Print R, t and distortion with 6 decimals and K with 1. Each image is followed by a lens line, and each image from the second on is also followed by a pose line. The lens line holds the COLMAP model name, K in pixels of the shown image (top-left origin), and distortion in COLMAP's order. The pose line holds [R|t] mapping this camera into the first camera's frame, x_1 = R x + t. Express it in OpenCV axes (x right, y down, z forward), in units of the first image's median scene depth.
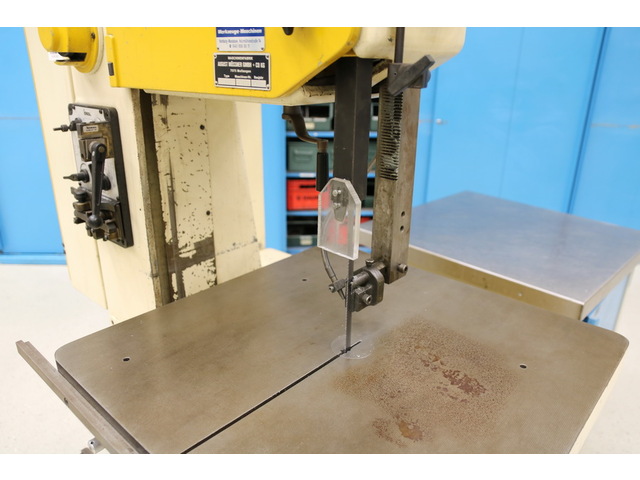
lens RADIAL K [[500.4, 0, 318.5], [0, 500.4, 246.8], [0, 0, 1]] dist [-0.128261, 0.118200]
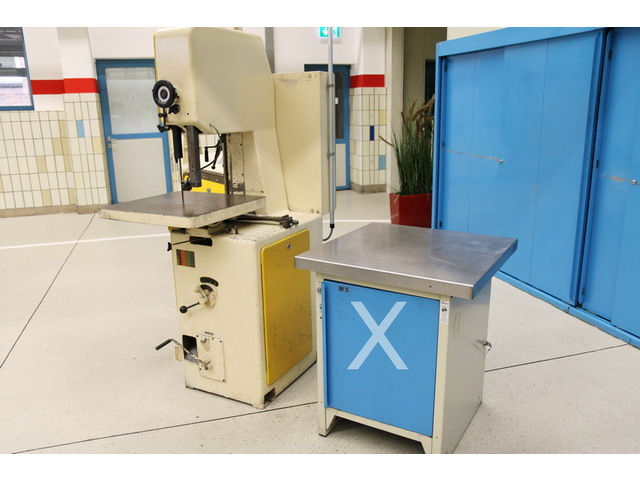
lens RADIAL K [[526.8, 0, 317.5], [0, 526.8, 245.4], [0, 0, 1]] dist [-0.124396, 0.138163]
pose [[0.247487, 0.229511, -0.941315, 3.028676], [-0.331885, 0.932845, 0.140188, -0.272700], [0.910276, 0.277713, 0.307039, 0.624839]]
